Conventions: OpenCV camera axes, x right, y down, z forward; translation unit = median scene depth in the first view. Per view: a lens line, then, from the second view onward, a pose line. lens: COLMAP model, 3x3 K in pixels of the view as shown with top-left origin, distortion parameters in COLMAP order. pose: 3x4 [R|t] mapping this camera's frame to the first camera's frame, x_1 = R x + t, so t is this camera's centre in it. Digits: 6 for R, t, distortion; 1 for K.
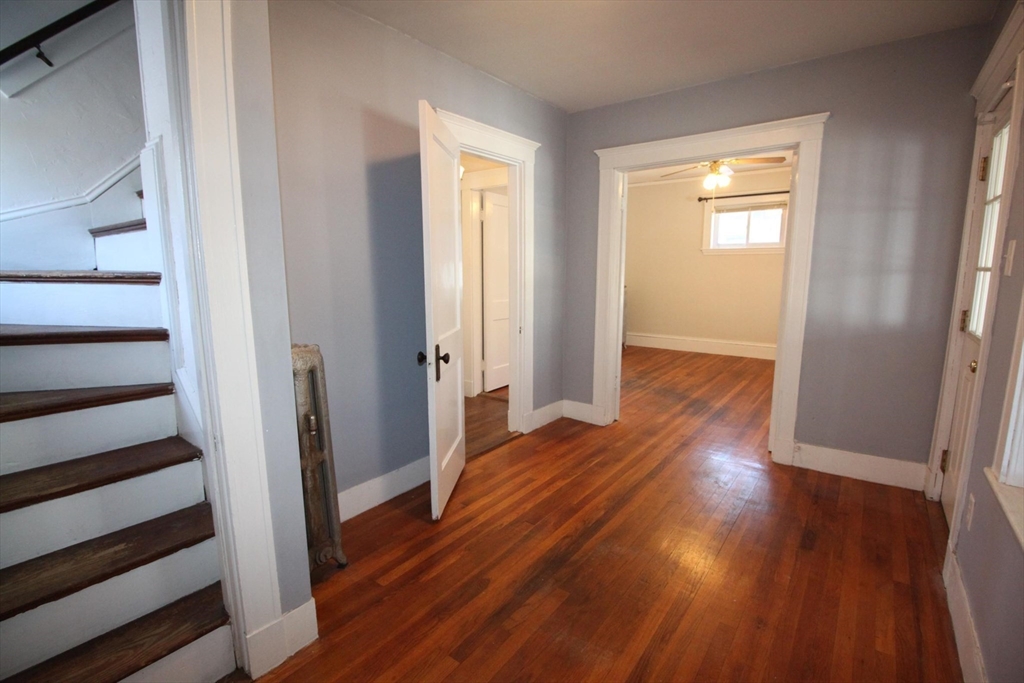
lens RADIAL K [[471.0, 0, 516.6], [0, 471.0, 341.2], [0, 0, 1]] dist [-0.000303, -0.013565]
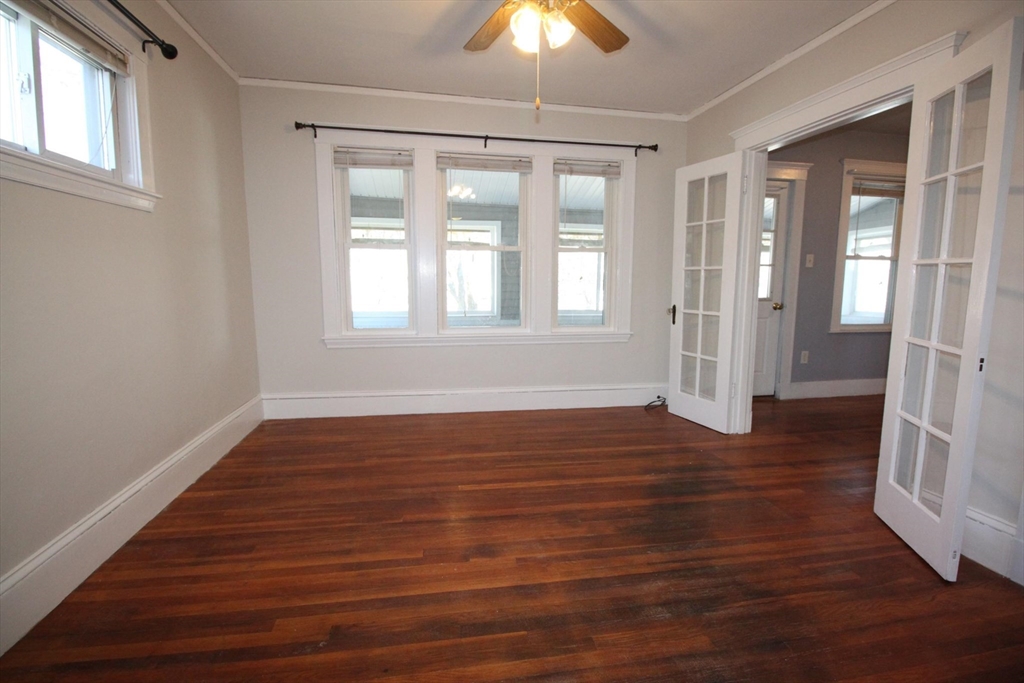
lens RADIAL K [[471.0, 0, 516.6], [0, 471.0, 341.2], [0, 0, 1]] dist [-0.000303, -0.013565]
pose [[-0.740115, -0.090590, 0.666351, 0.113564], [0.101130, 0.964623, 0.243465, -0.144595], [-0.664833, 0.247580, -0.704770, 1.060782]]
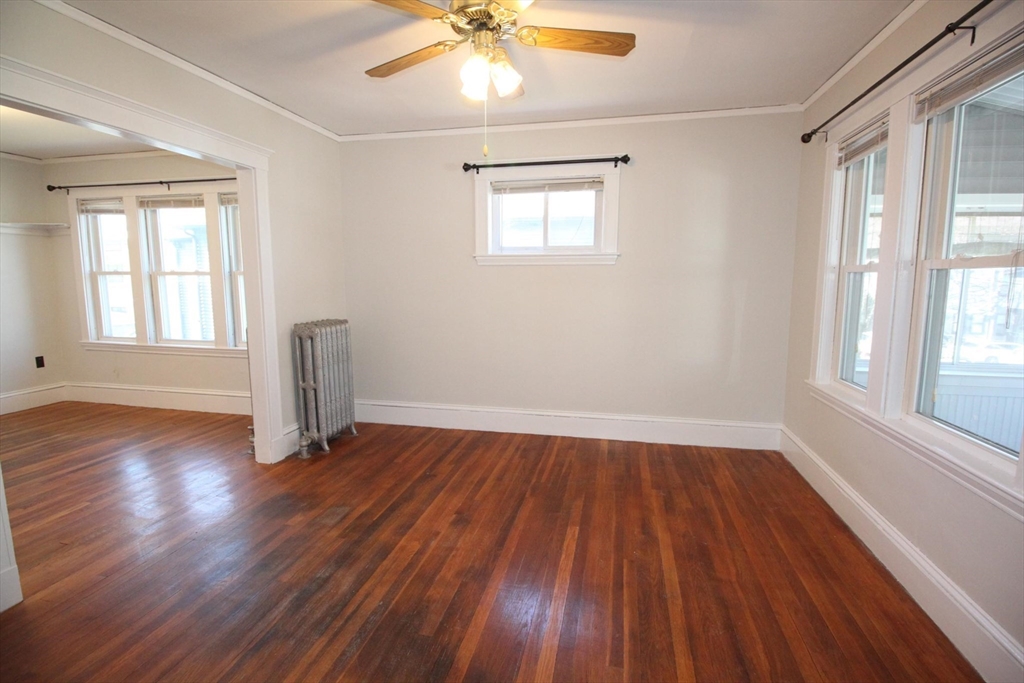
lens RADIAL K [[471.0, 0, 516.6], [0, 471.0, 341.2], [0, 0, 1]] dist [-0.000303, -0.013565]
pose [[0.906666, -0.048885, 0.419008, 0.205578], [0.062611, 0.997856, -0.019064, -0.081329], [-0.417177, 0.043519, 0.907783, 0.489583]]
